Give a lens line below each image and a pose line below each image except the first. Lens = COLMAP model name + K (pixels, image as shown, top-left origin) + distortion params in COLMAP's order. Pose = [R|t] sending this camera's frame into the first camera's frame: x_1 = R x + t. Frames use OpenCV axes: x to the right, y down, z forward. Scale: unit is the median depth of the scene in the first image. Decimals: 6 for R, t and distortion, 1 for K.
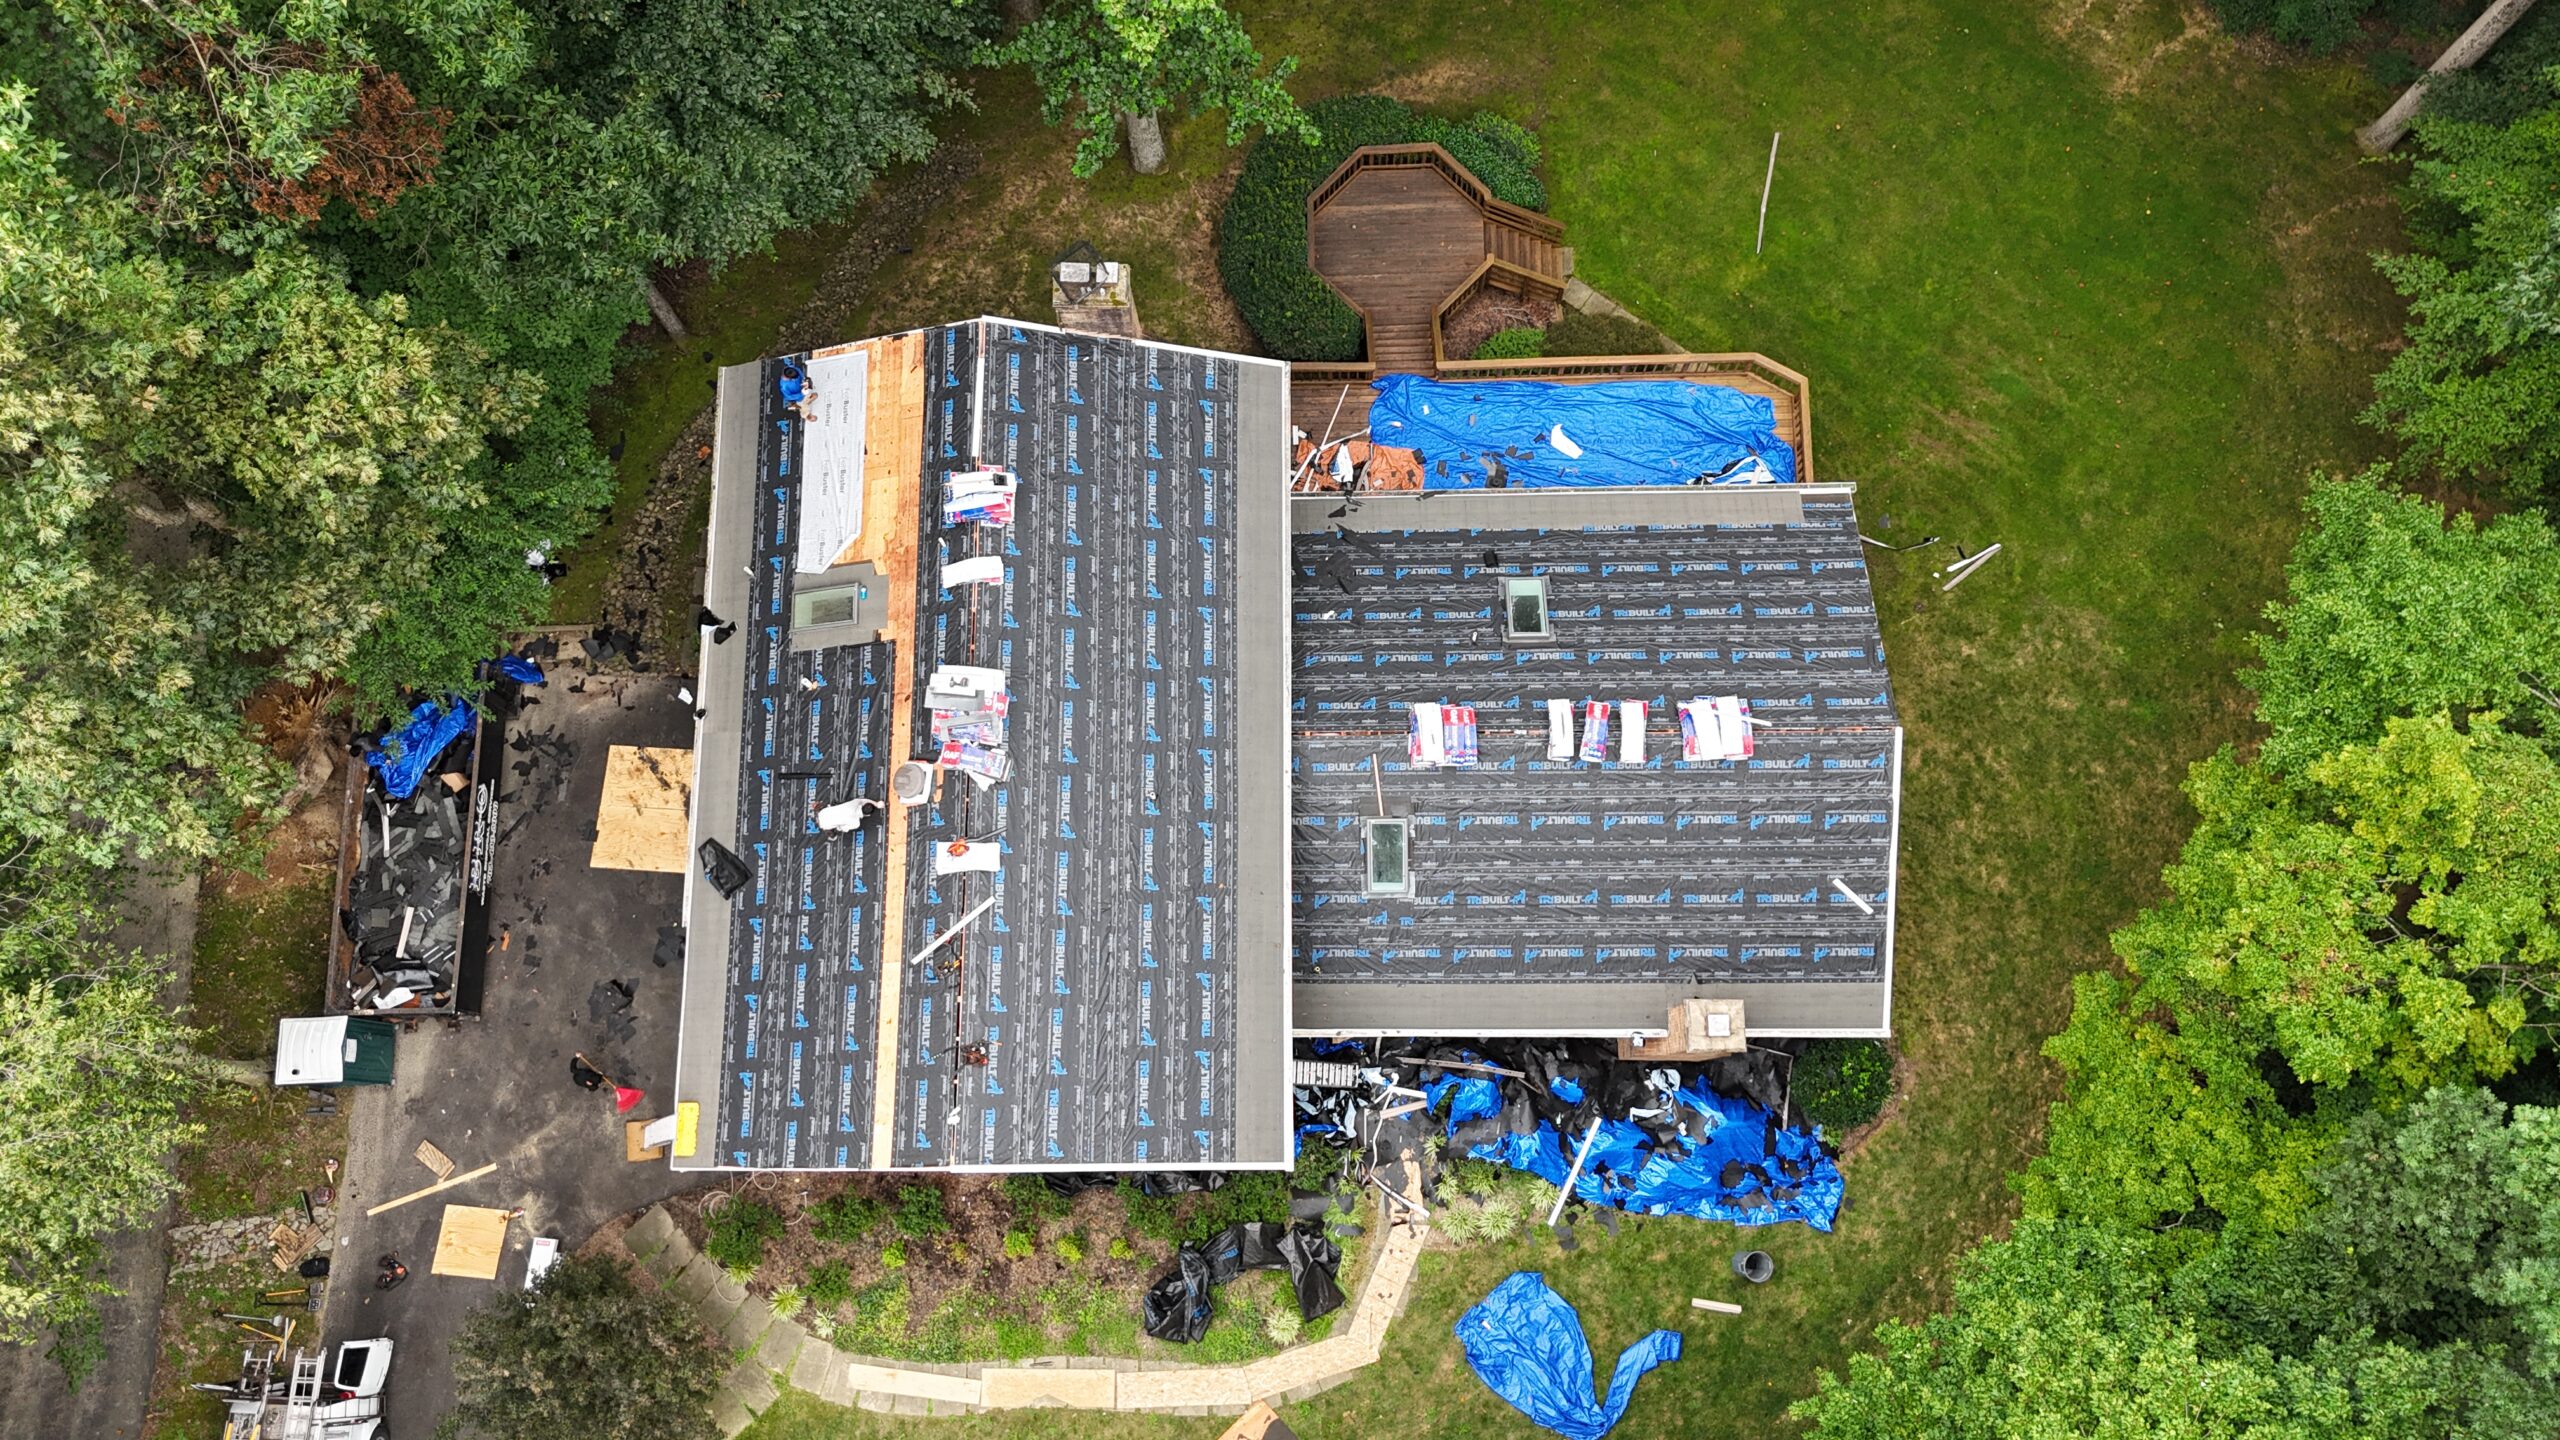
lens RADIAL K [[1906.7, 0, 1280.7], [0, 1906.7, 723.7], [0, 0, 1]] dist [0.071660, -0.041206]
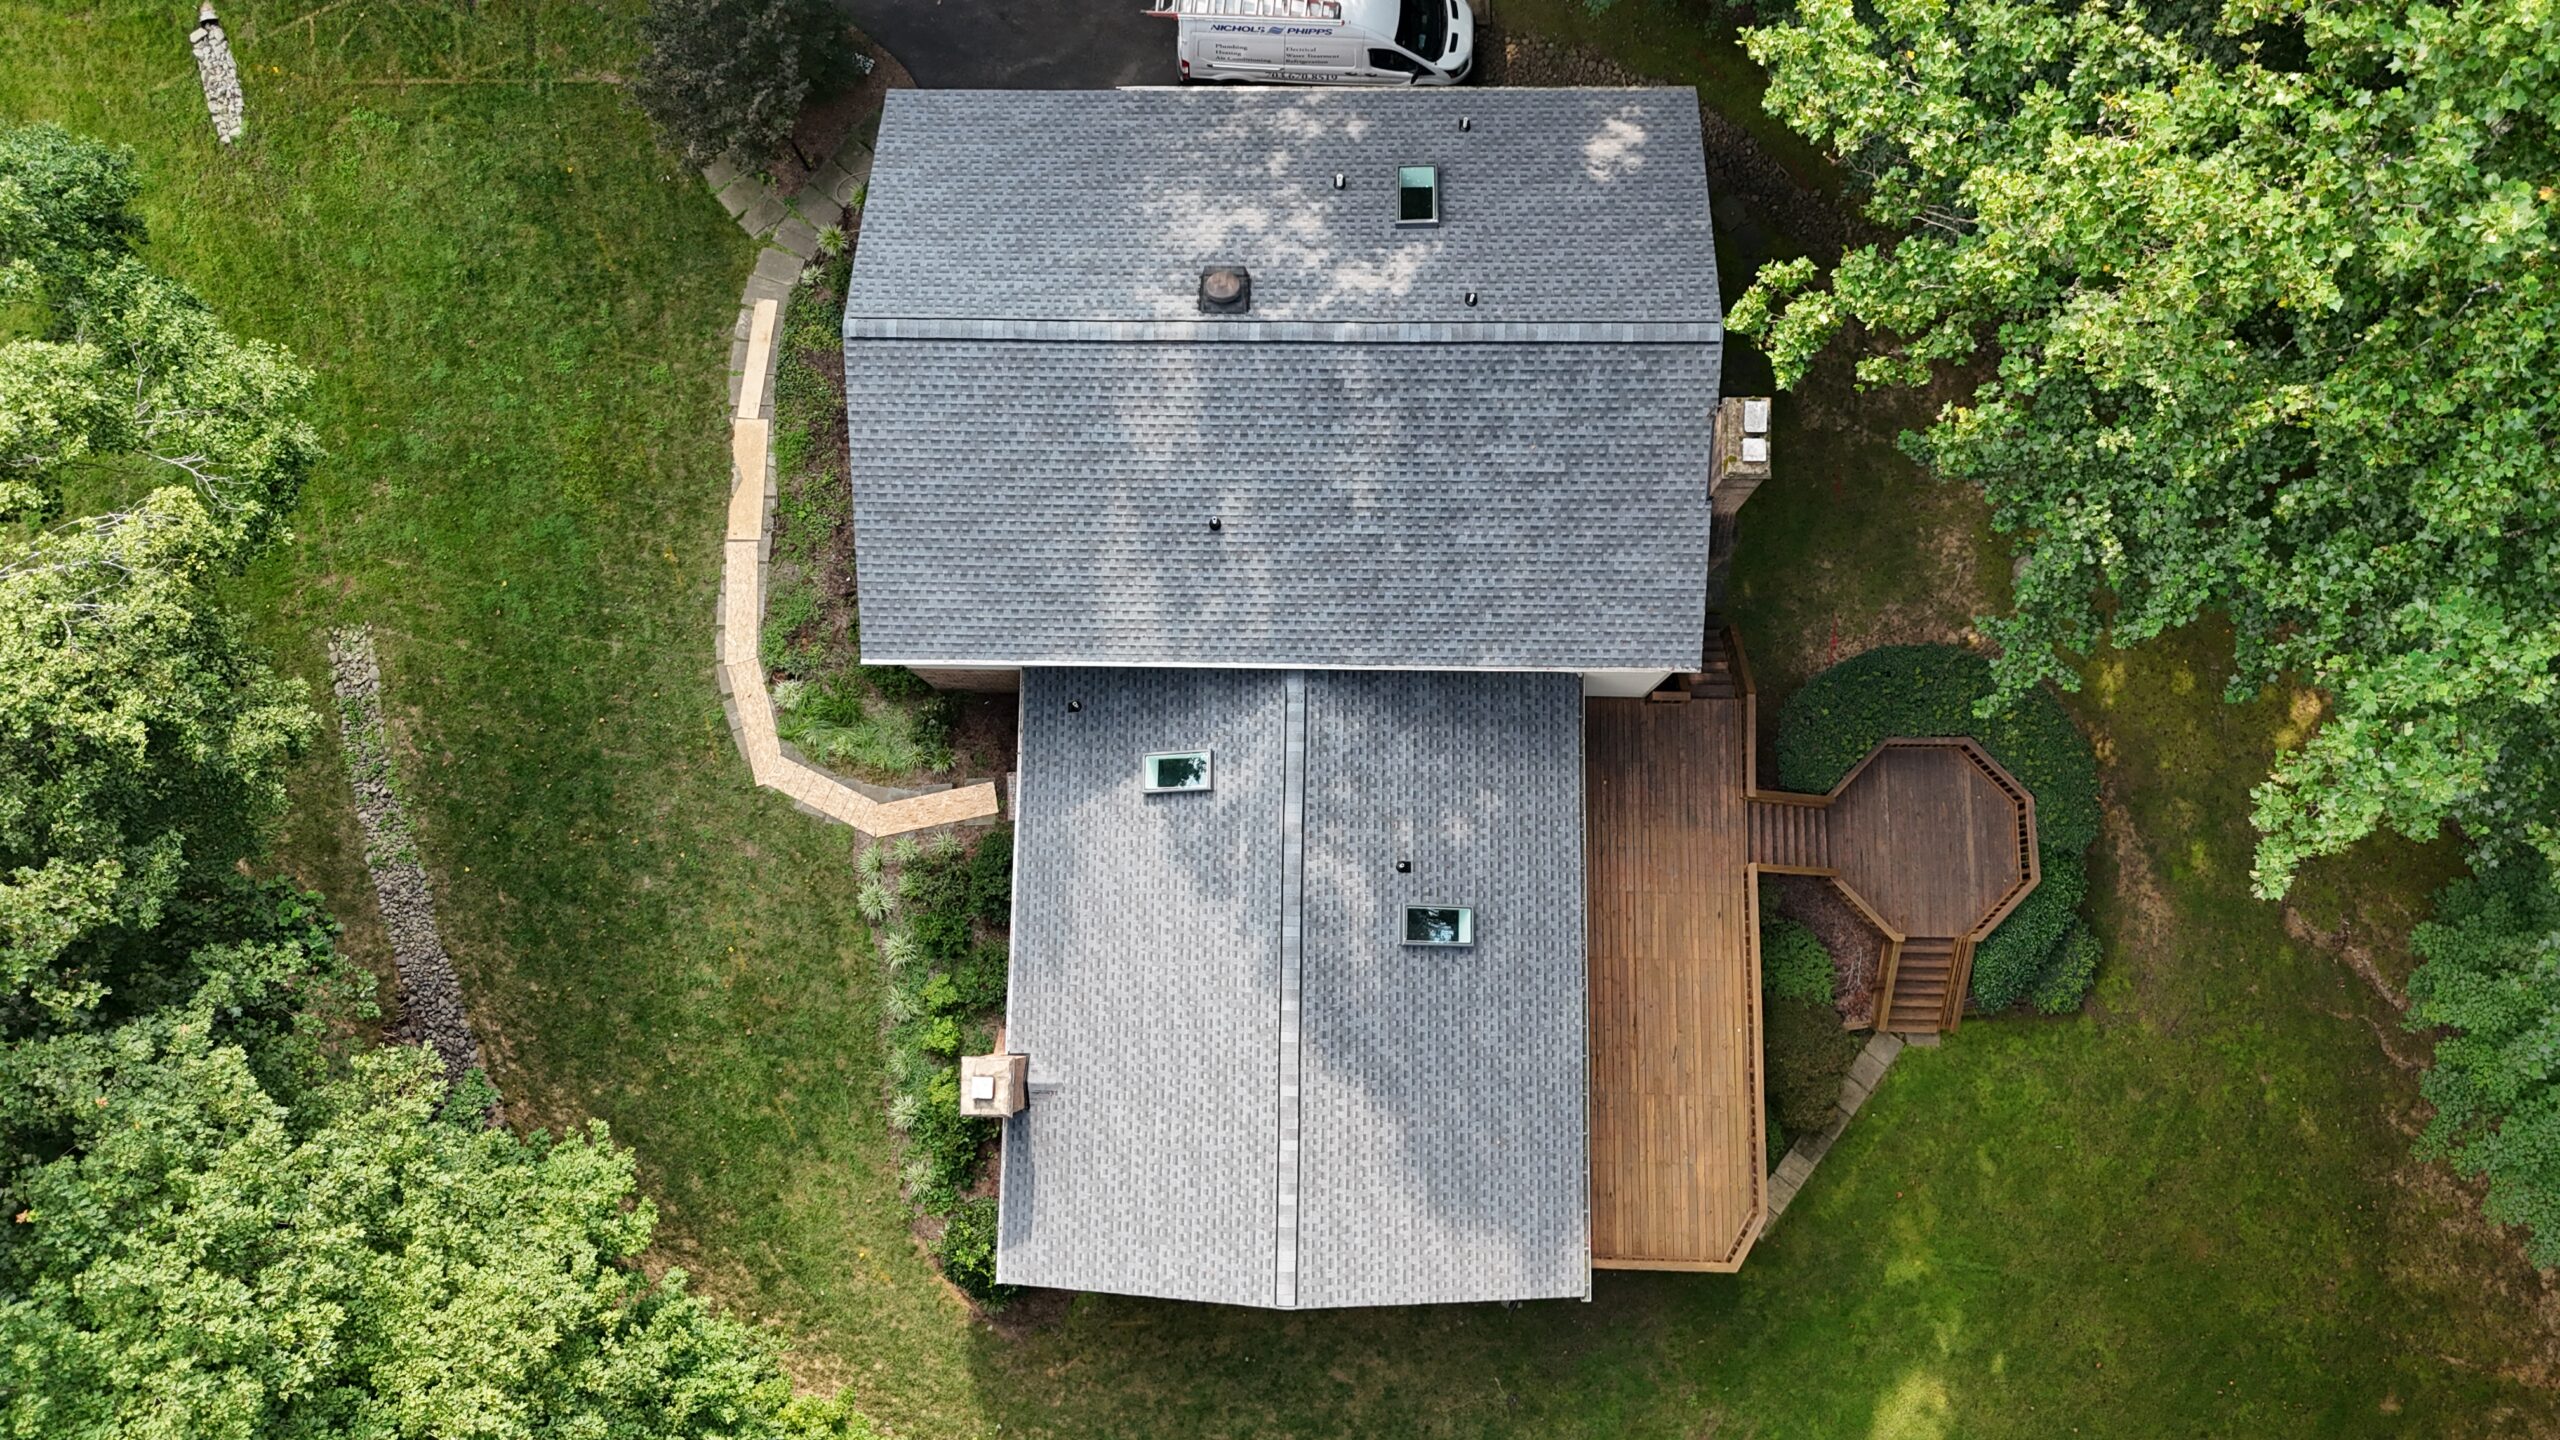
lens RADIAL K [[1906.7, 0, 1287.4], [0, 1906.7, 721.0], [0, 0, 1]] dist [0.071660, -0.041206]
pose [[-0.018188, 0.993766, -0.109995, 0.121330], [-0.969759, 0.009246, 0.243889, -0.199125], [0.243385, 0.111104, 0.963545, 0.051475]]
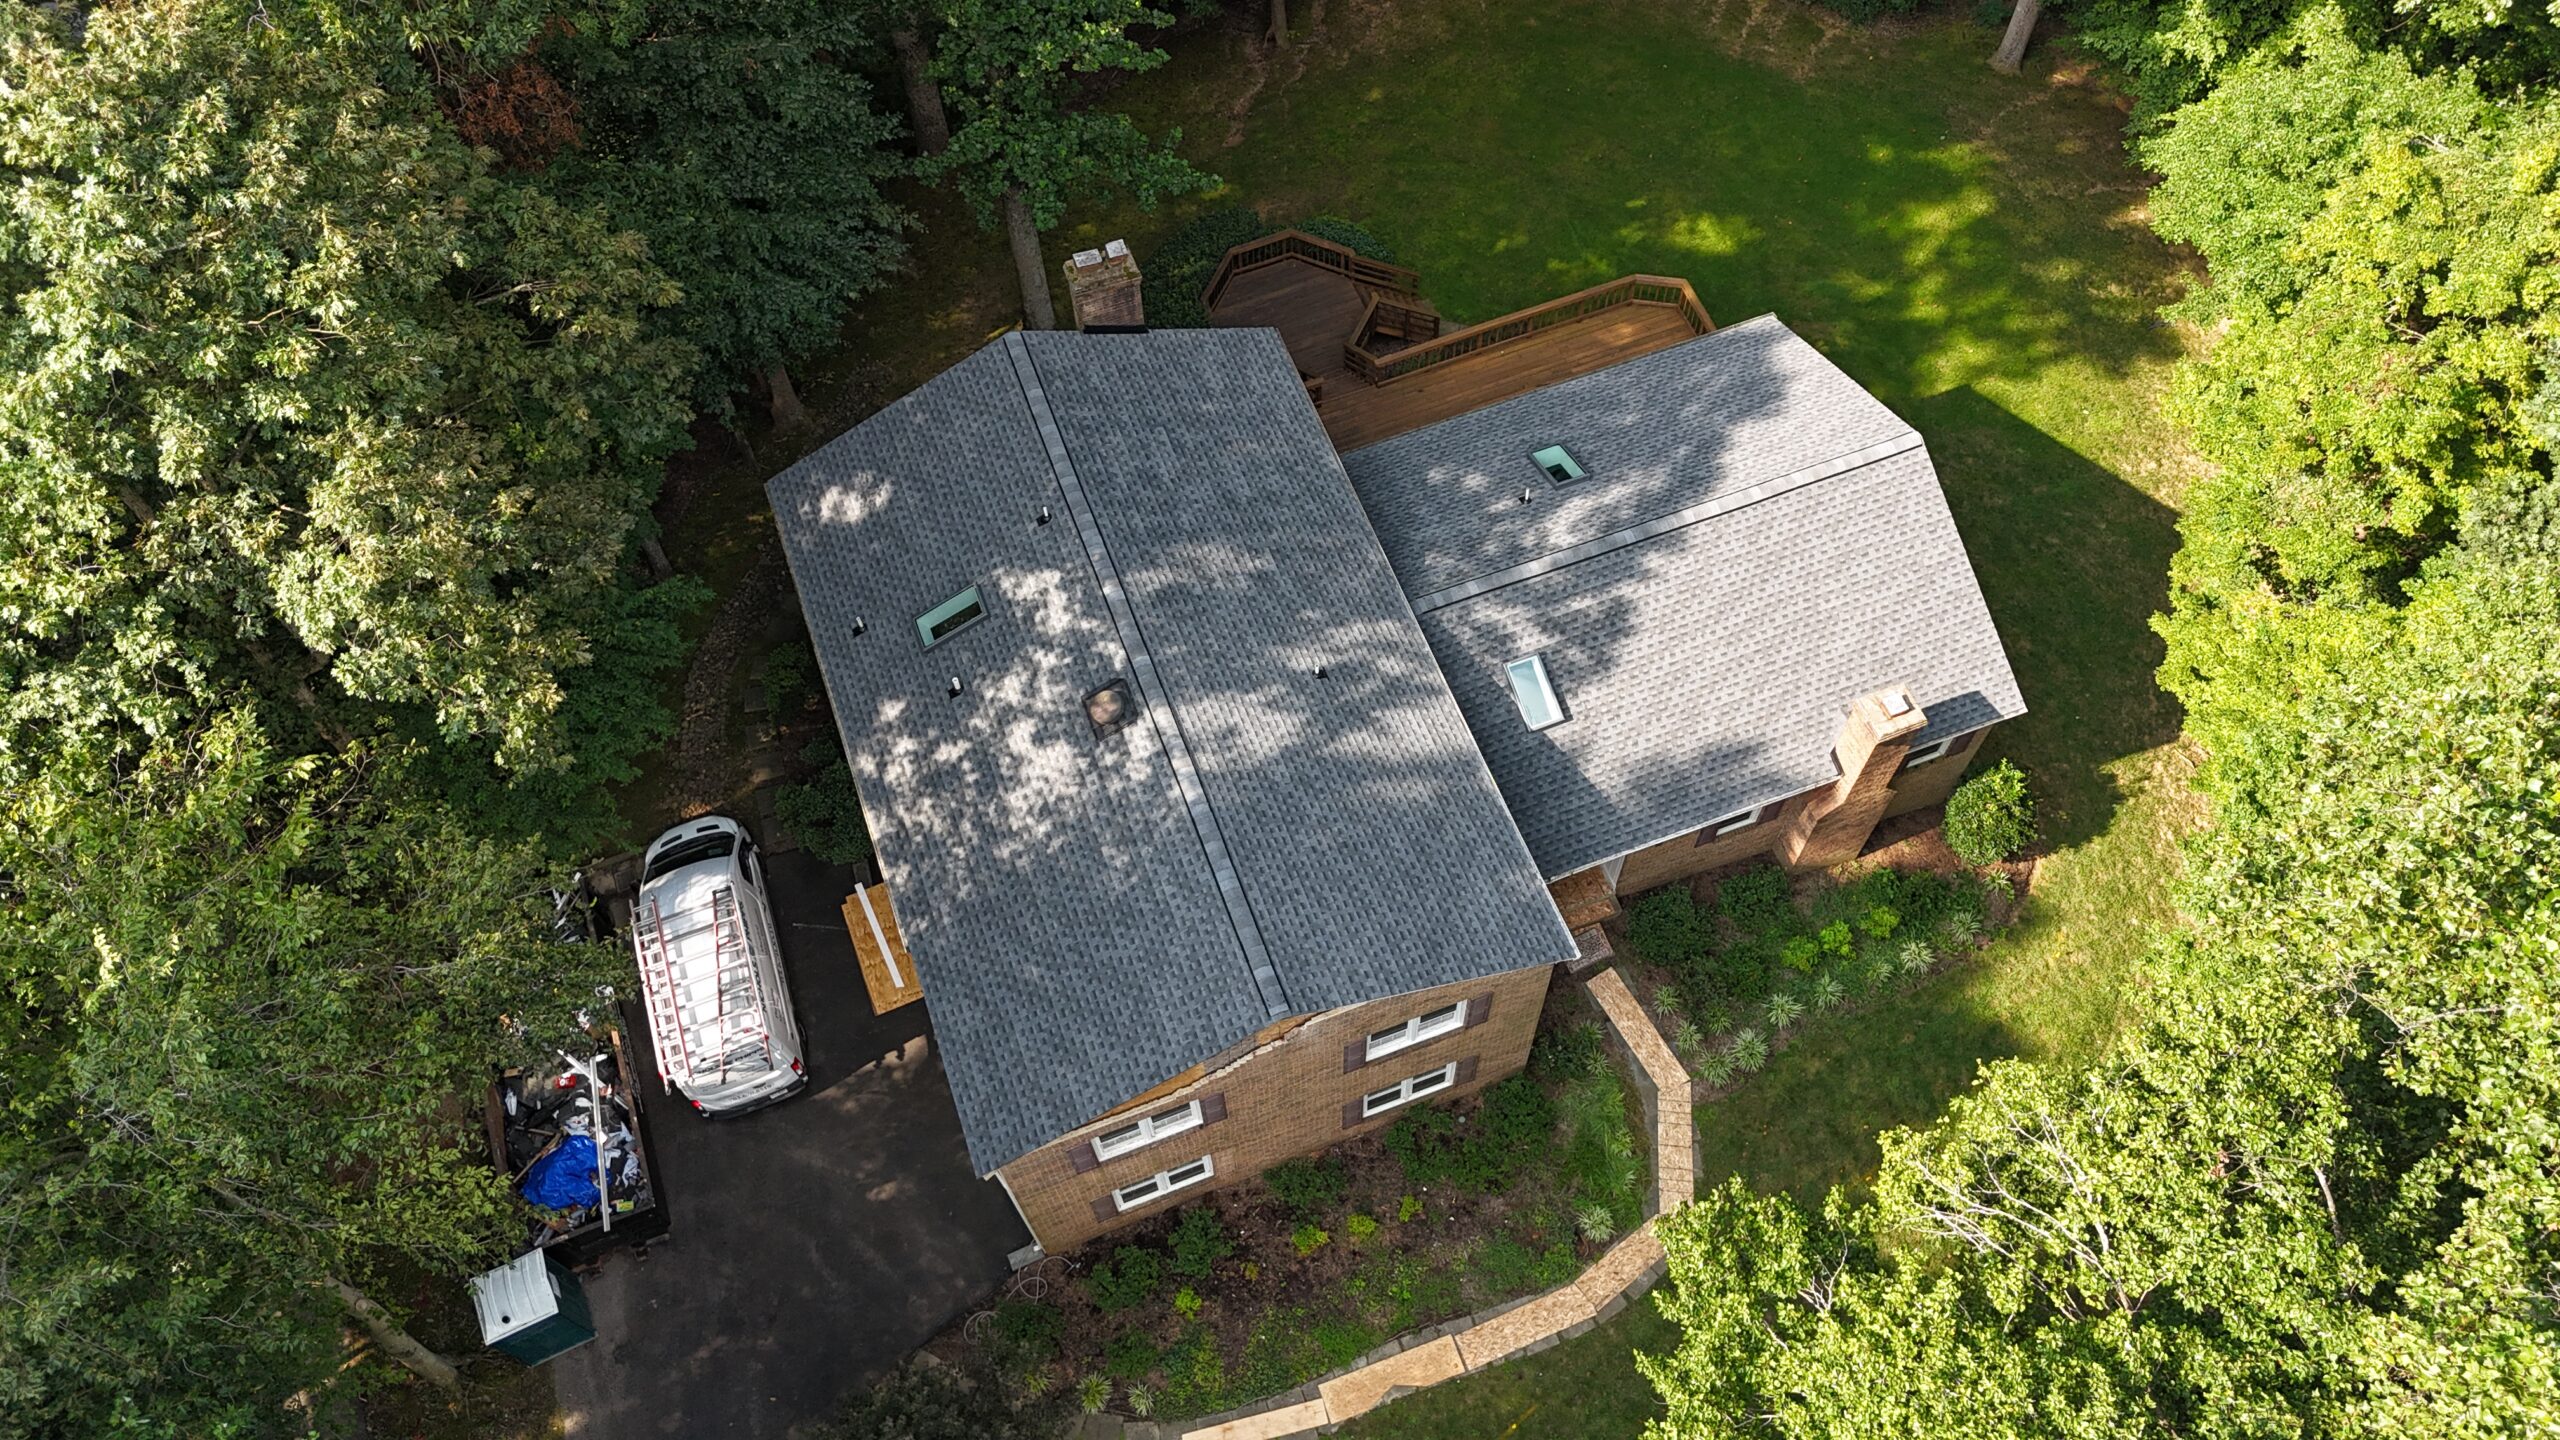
lens RADIAL K [[1906.7, 0, 1281.1], [0, 1906.7, 725.2], [0, 0, 1]] dist [0.071660, -0.041206]
pose [[0.936515, -0.302385, 0.177489, -0.231055], [0.340874, 0.903758, -0.258895, 0.271318], [-0.082122, 0.302961, 0.949458, 0.026404]]
